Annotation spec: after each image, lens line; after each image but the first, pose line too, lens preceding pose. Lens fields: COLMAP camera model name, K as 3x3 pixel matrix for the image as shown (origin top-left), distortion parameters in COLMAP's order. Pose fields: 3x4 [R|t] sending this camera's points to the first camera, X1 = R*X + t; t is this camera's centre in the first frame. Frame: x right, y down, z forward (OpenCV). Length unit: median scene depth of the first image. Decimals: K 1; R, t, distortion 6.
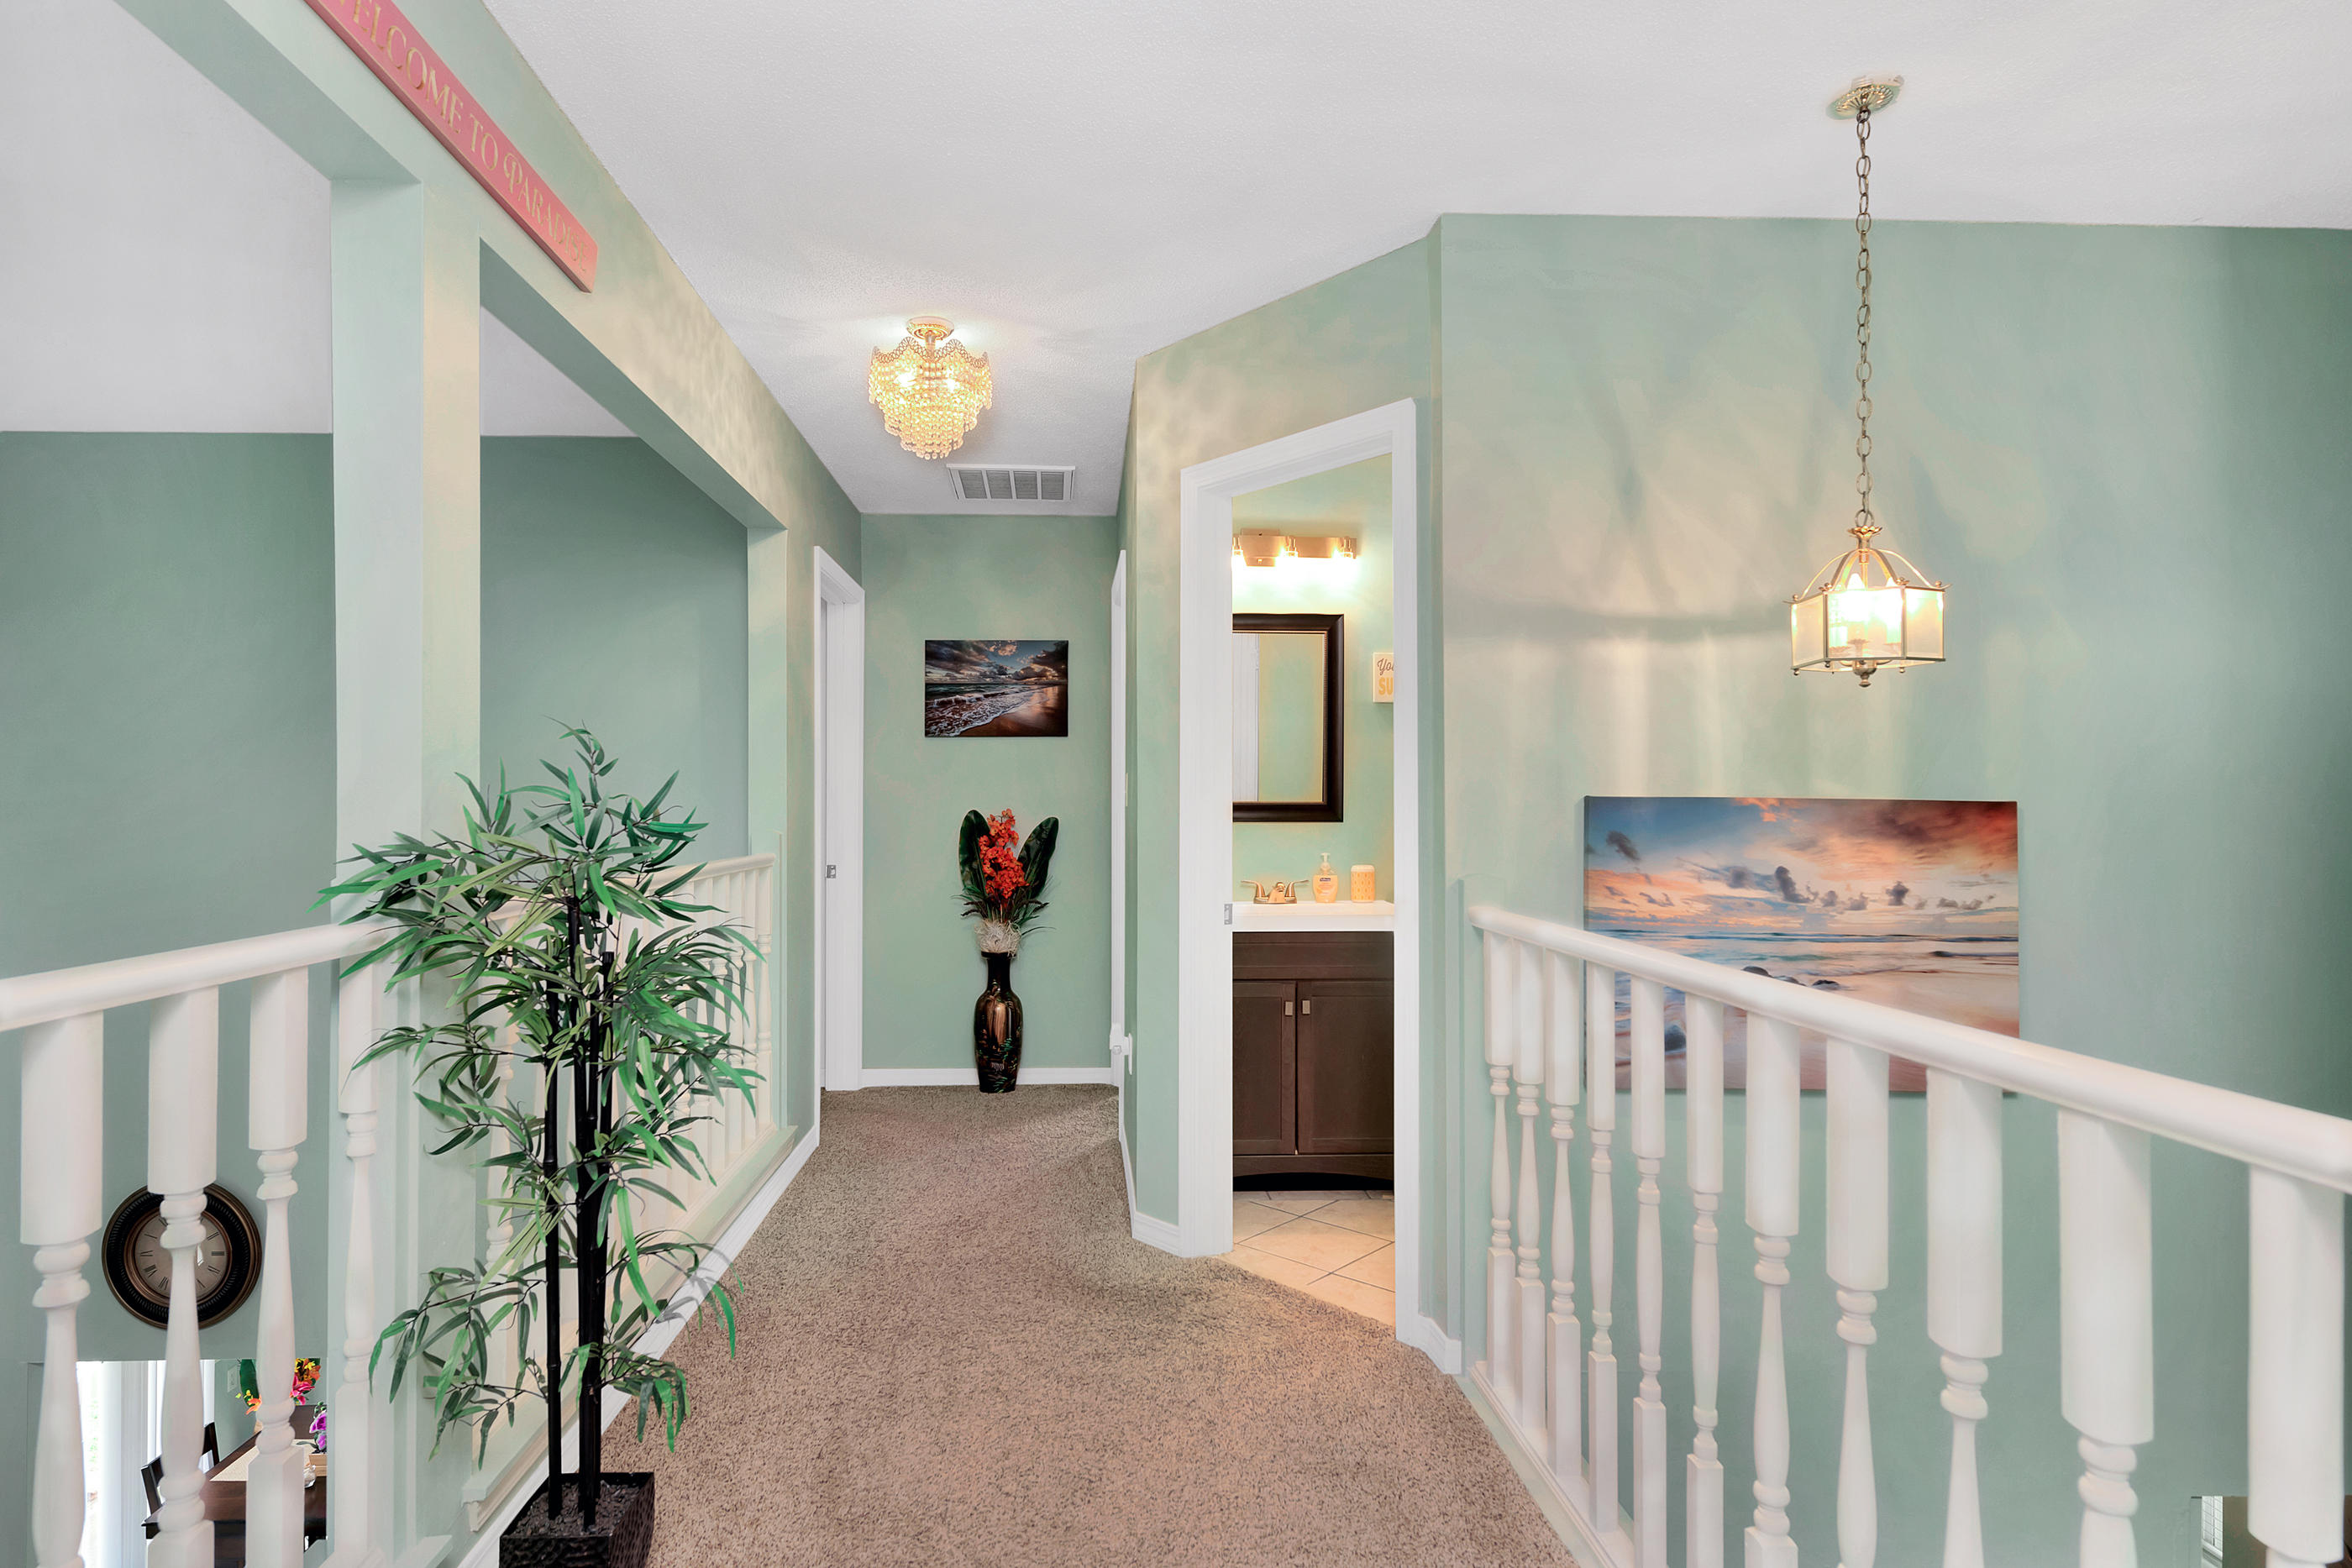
lens RADIAL K [[1265.9, 0, 1171.2], [0, 1265.9, 800.3], [0, 0, 1]] dist [0.000943, 0.000212]
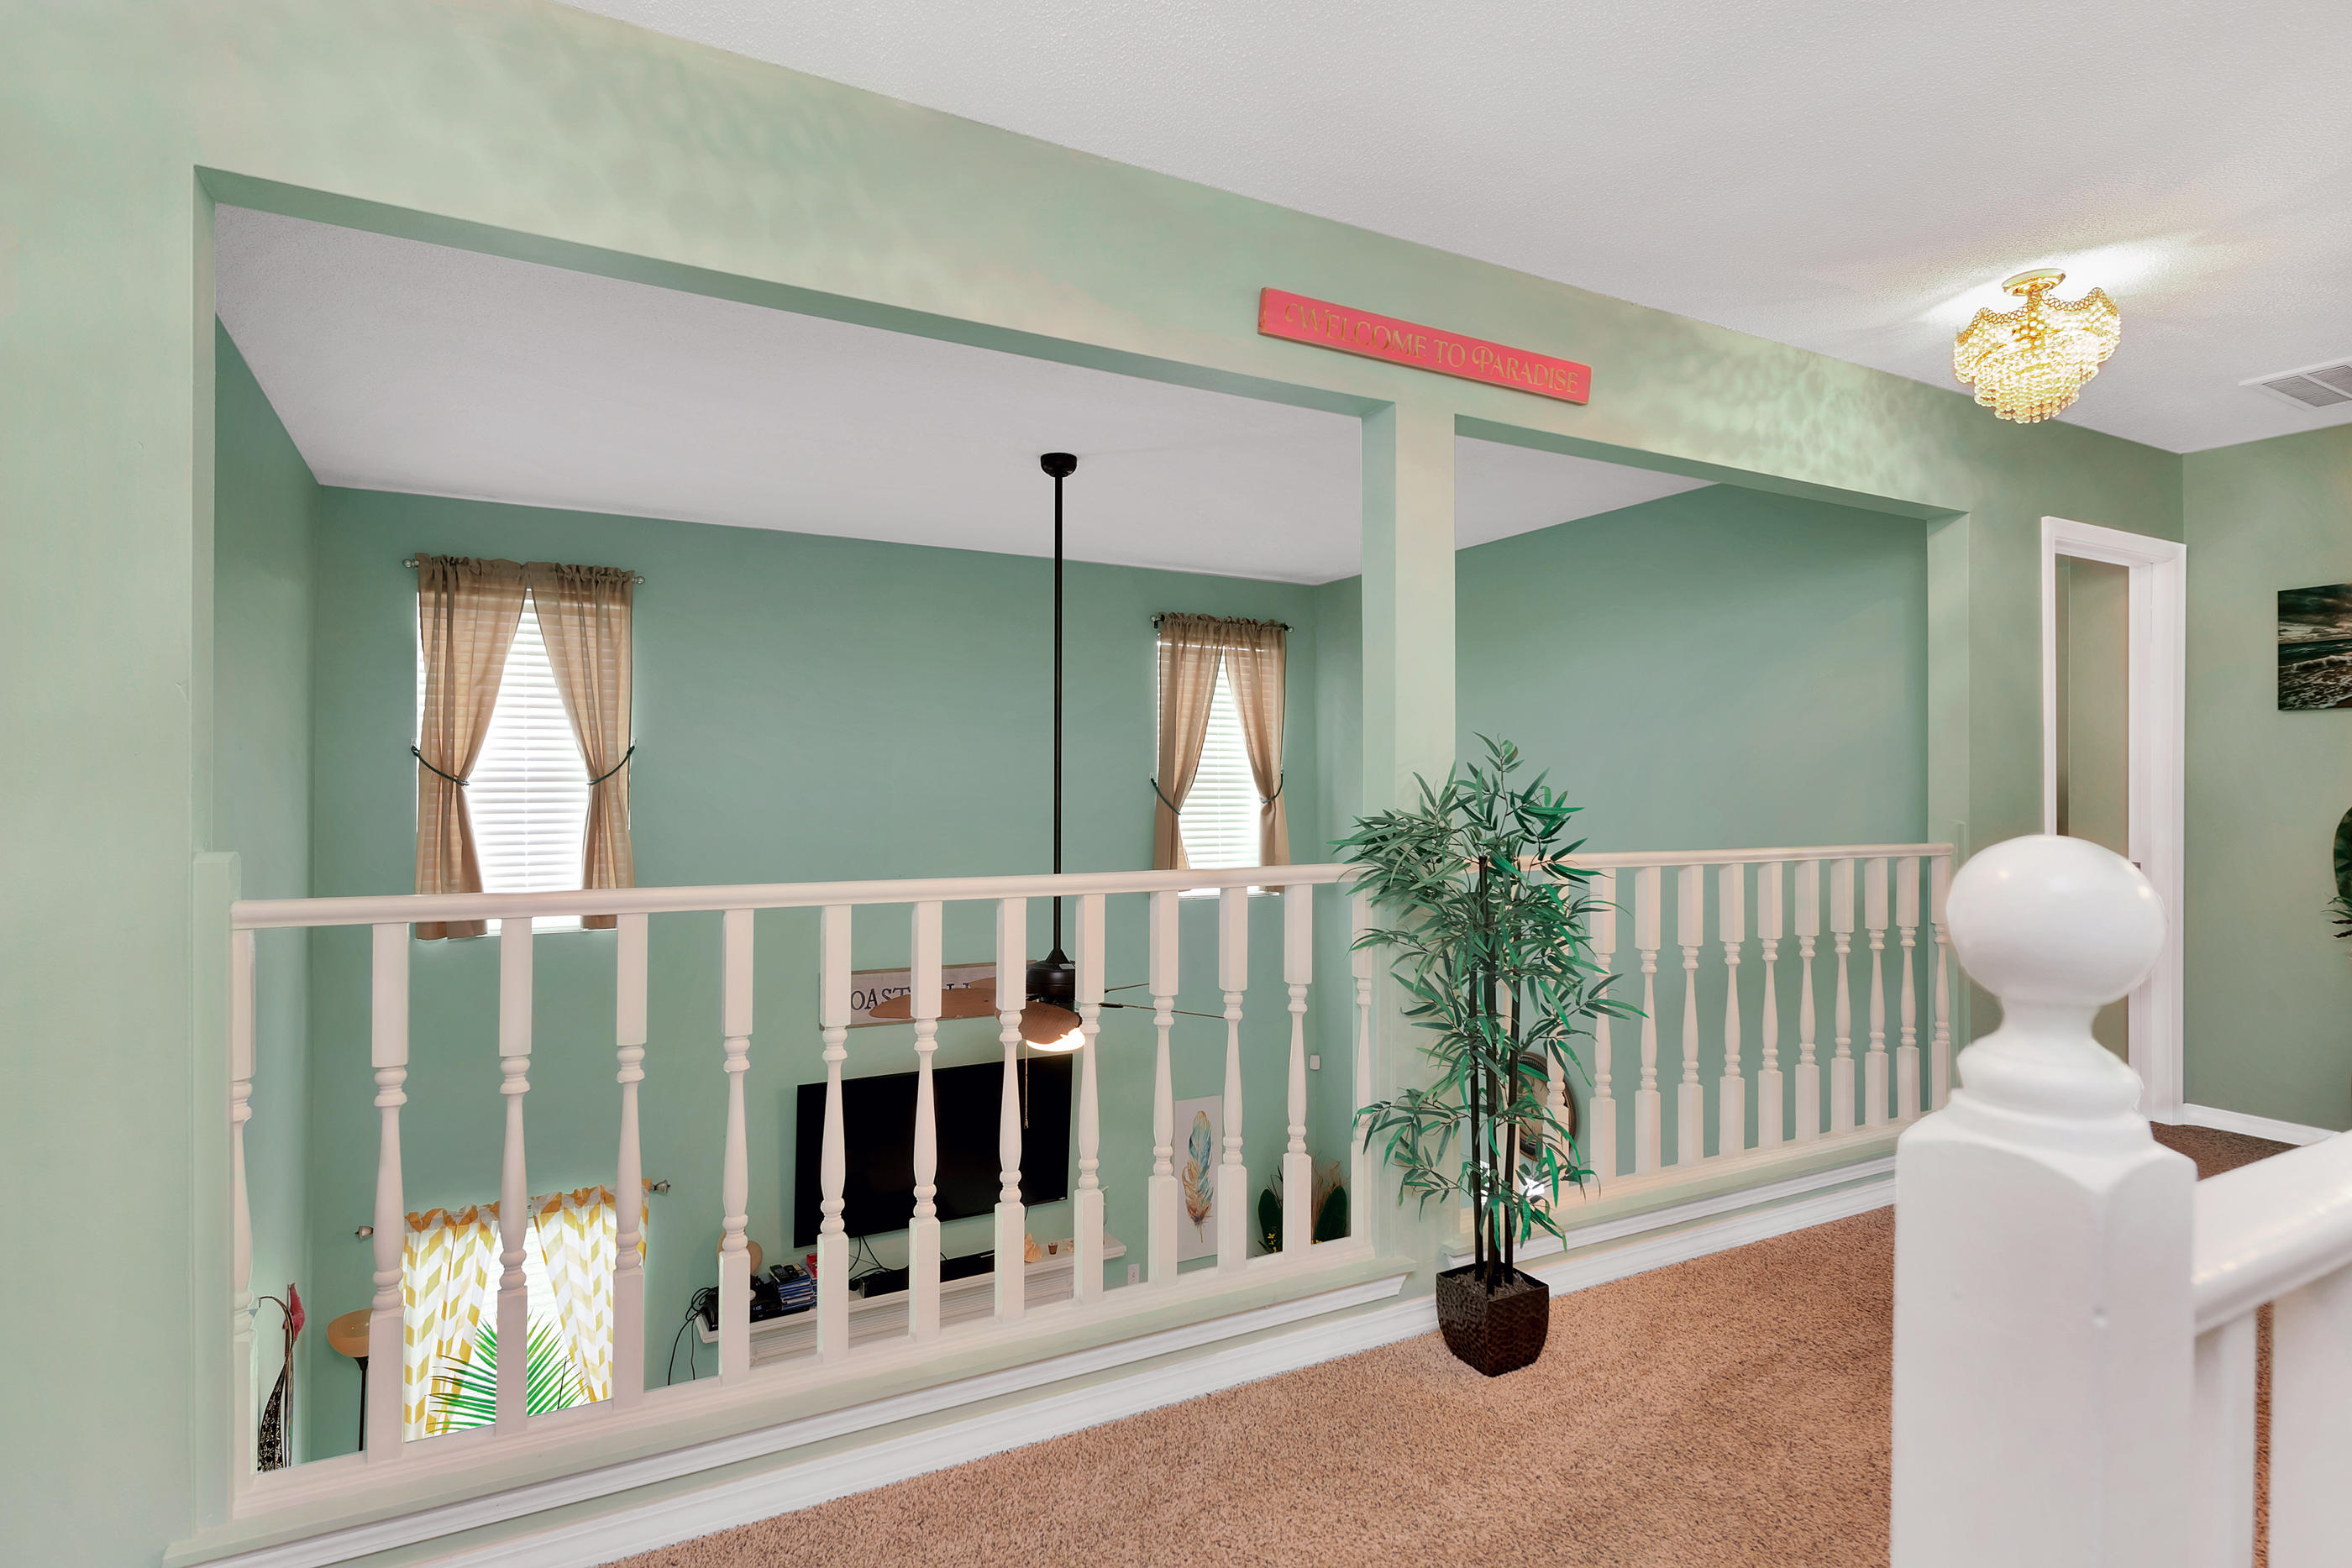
lens RADIAL K [[1231.2, 0, 1177.3], [0, 1231.2, 785.3], [0, 0, 1]] dist [-0.000949, 0.000053]
pose [[0.450384, -0.004204, -0.892825, 0.584668], [0.000857, 0.999990, -0.004276, 0.000790], [0.892834, 0.001160, 0.450383, 0.052155]]
